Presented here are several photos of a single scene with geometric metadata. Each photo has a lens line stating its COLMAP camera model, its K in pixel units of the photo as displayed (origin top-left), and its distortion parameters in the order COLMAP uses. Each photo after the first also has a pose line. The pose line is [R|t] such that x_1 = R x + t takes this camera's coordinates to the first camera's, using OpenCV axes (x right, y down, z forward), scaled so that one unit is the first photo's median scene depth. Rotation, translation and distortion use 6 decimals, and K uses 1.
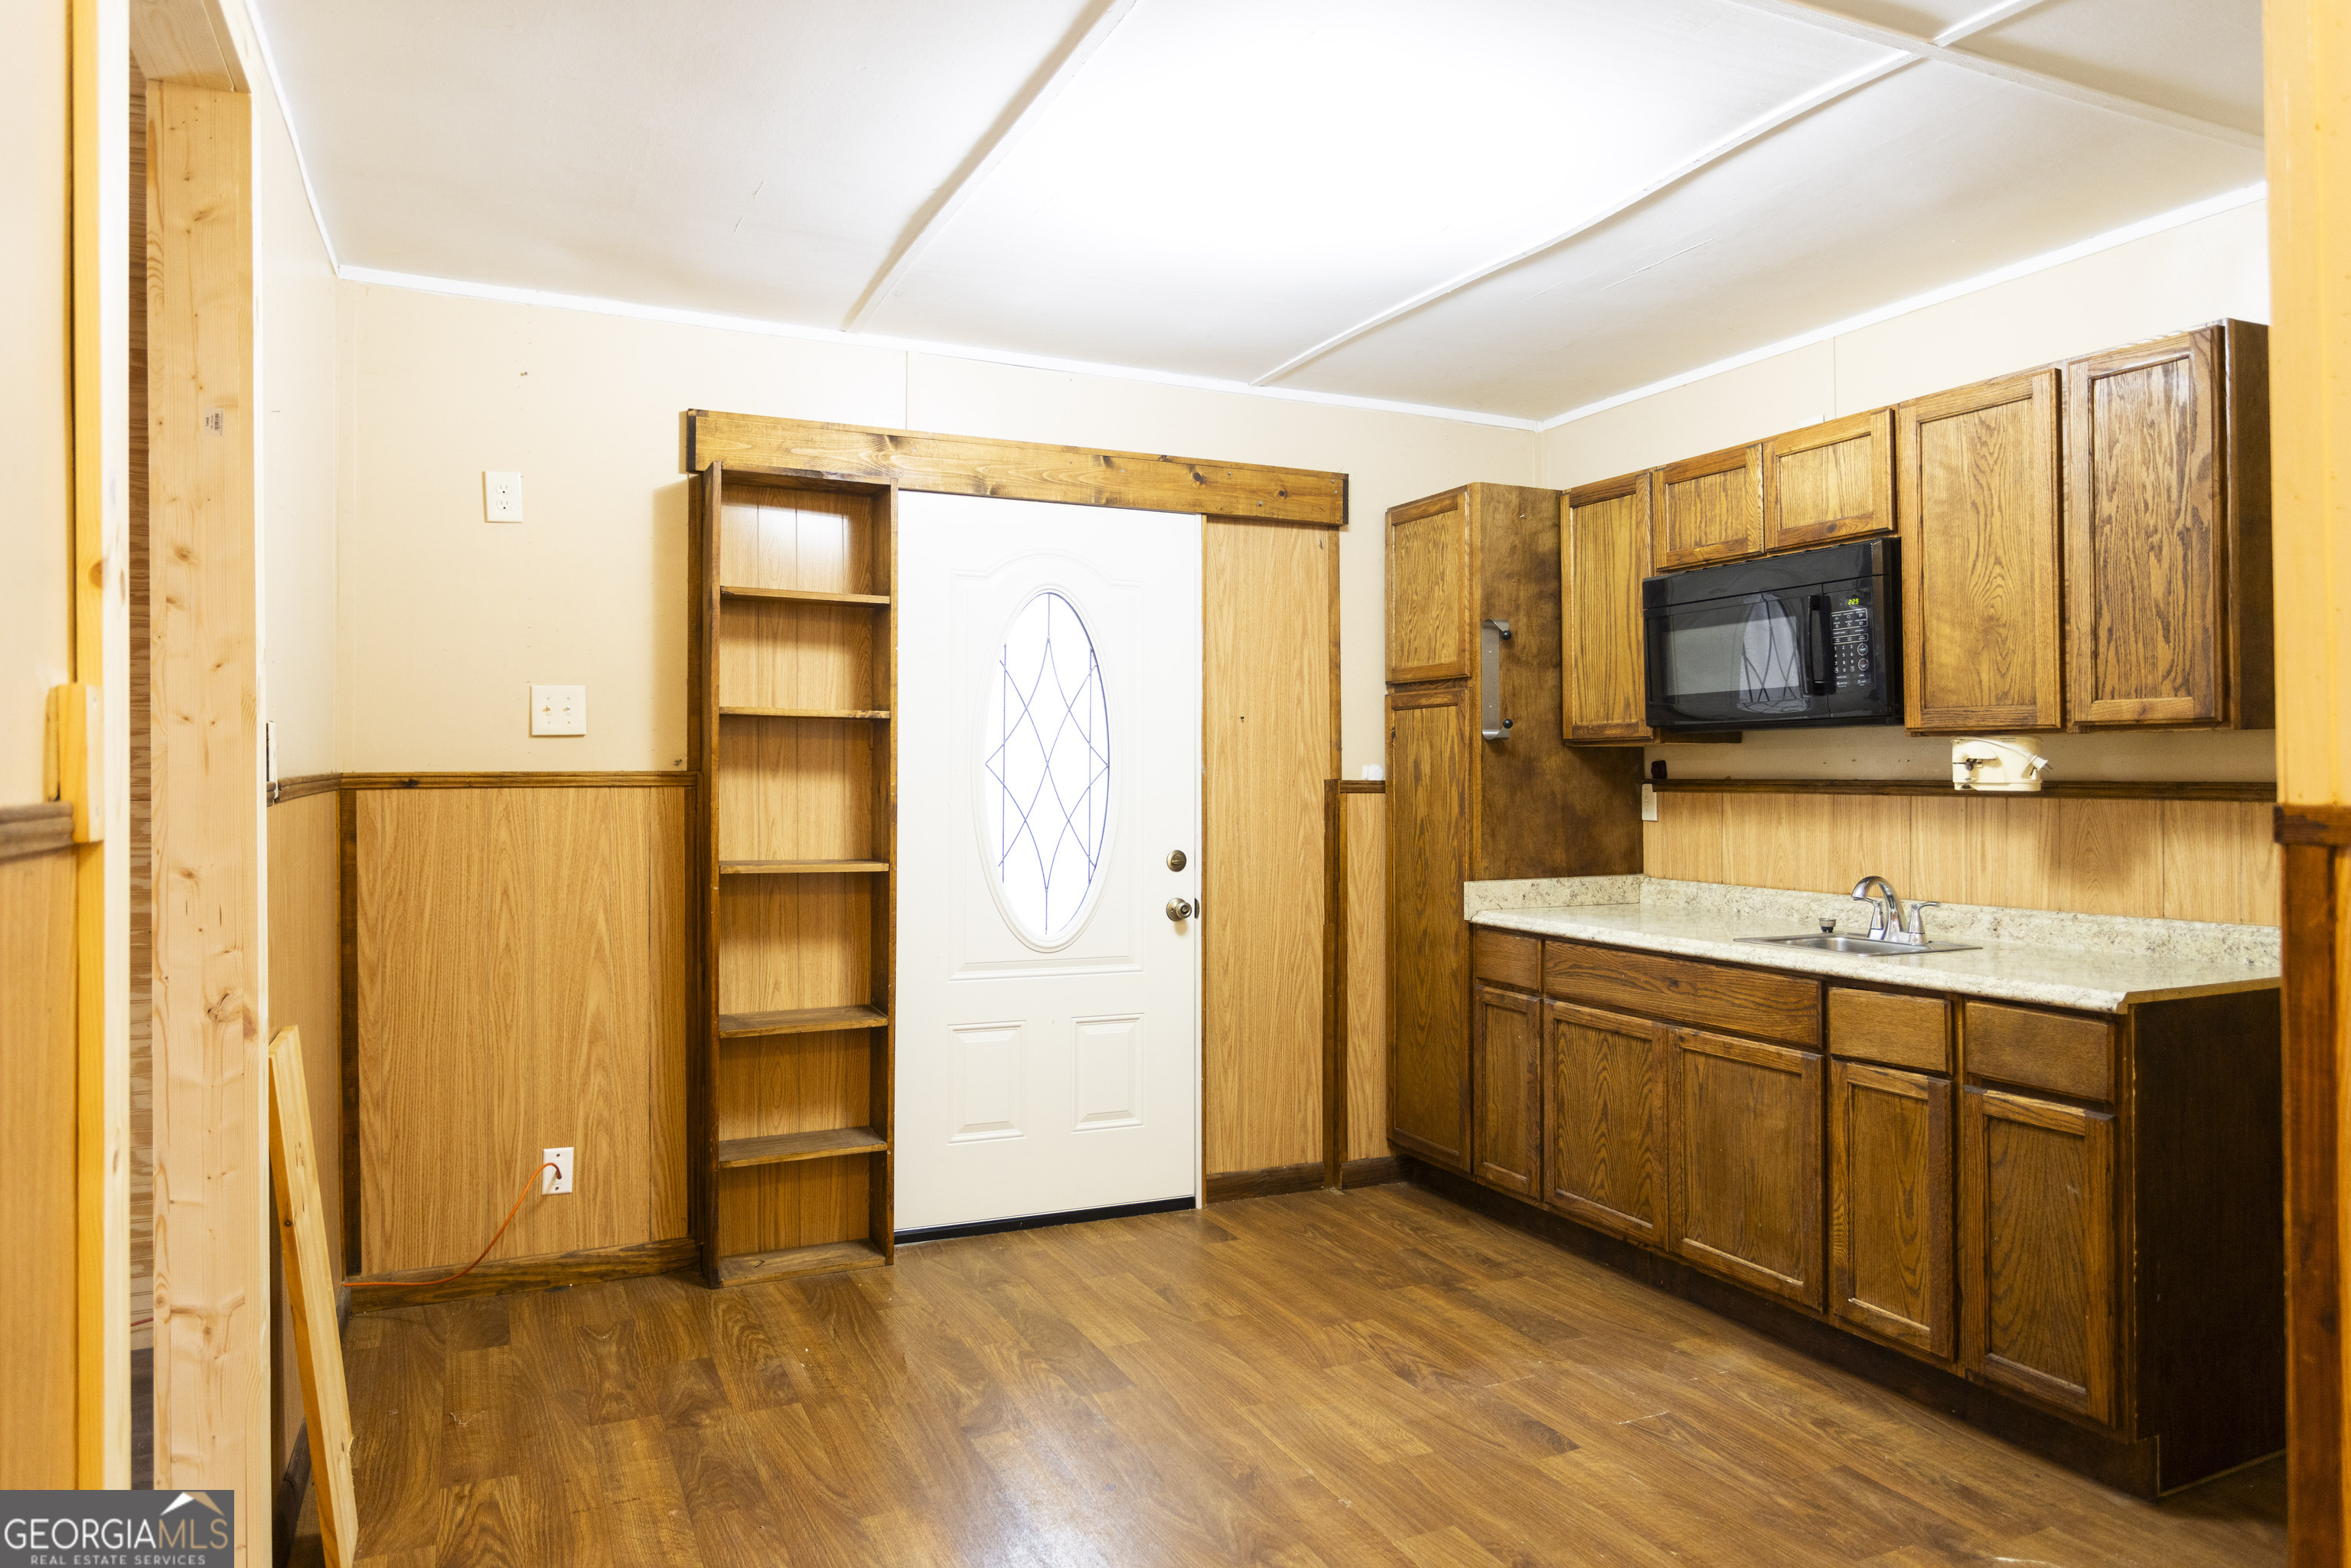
lens RADIAL K [[1473.9, 0, 1167.6], [0, 1473.9, 768.9], [0, 0, 1]] dist [0.000409, 0.001837]
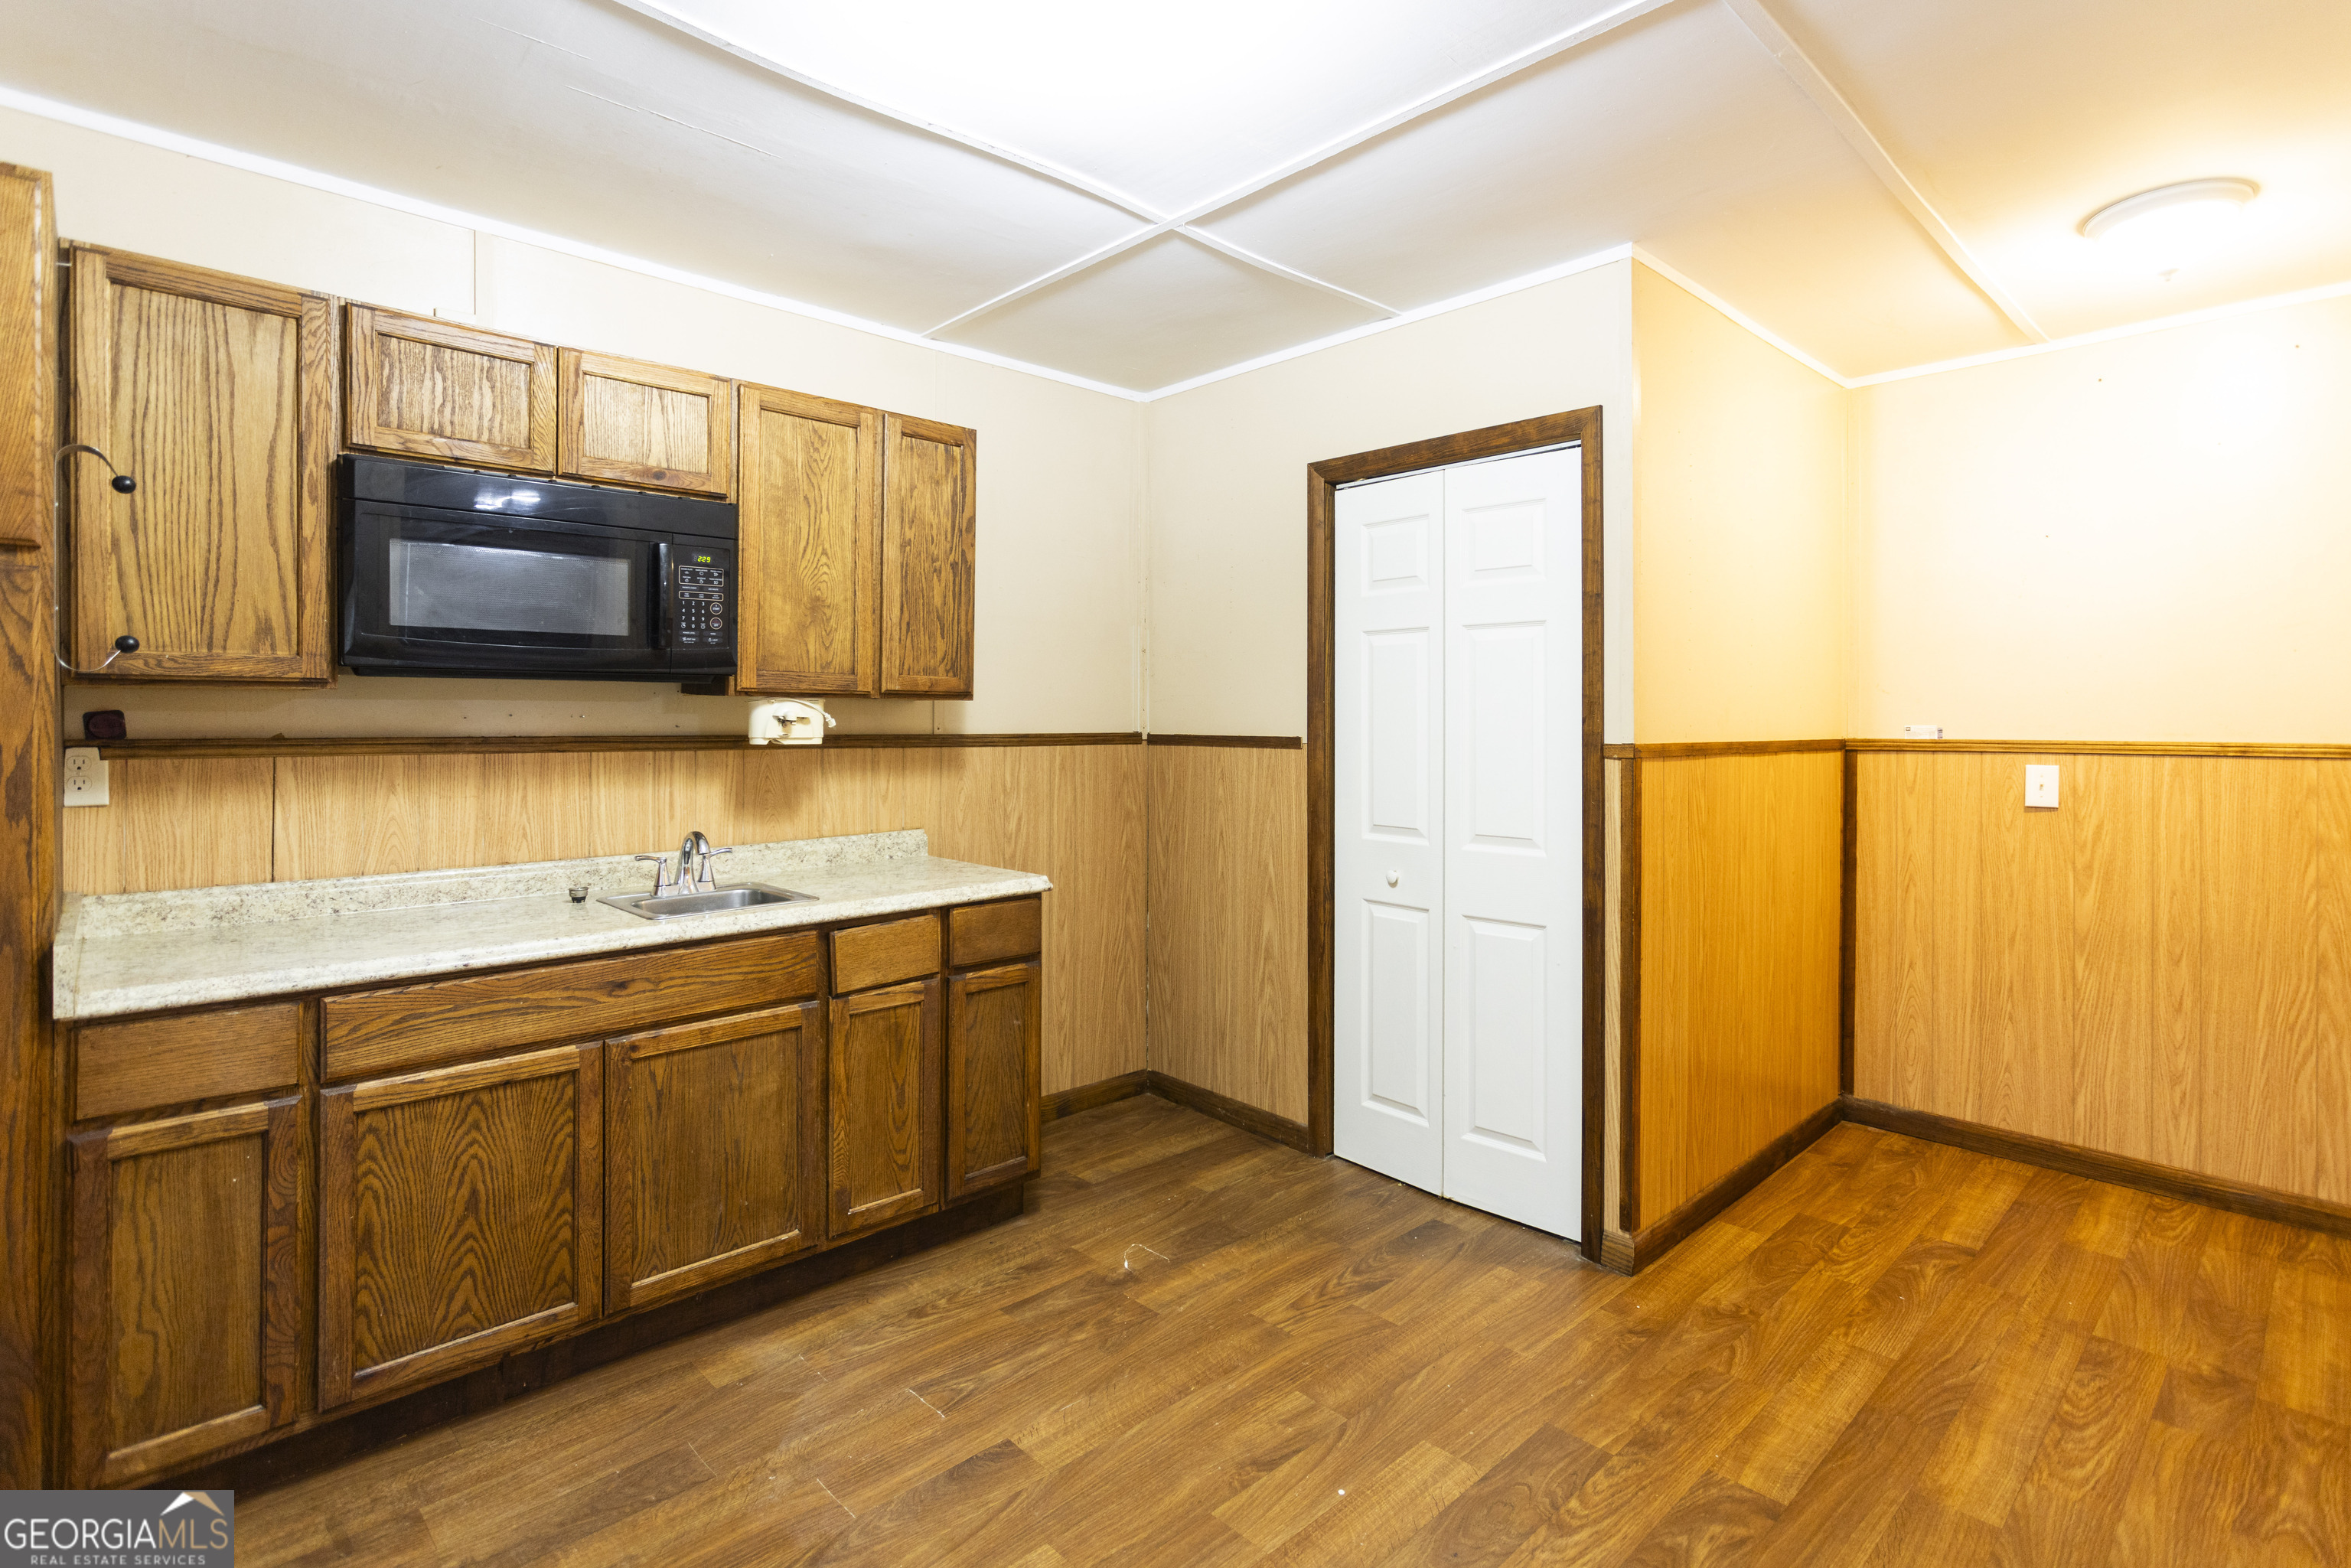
lens RADIAL K [[1145.3, 0, 1195.2], [0, 1145.3, 724.0], [0, 0, 1]] dist [-0.000637, 0.000853]
pose [[-0.325237, -0.003853, 0.945625, -0.405791], [-0.005612, 0.999982, 0.002145, -0.005062], [-0.945616, -0.004610, -0.325253, 0.997488]]
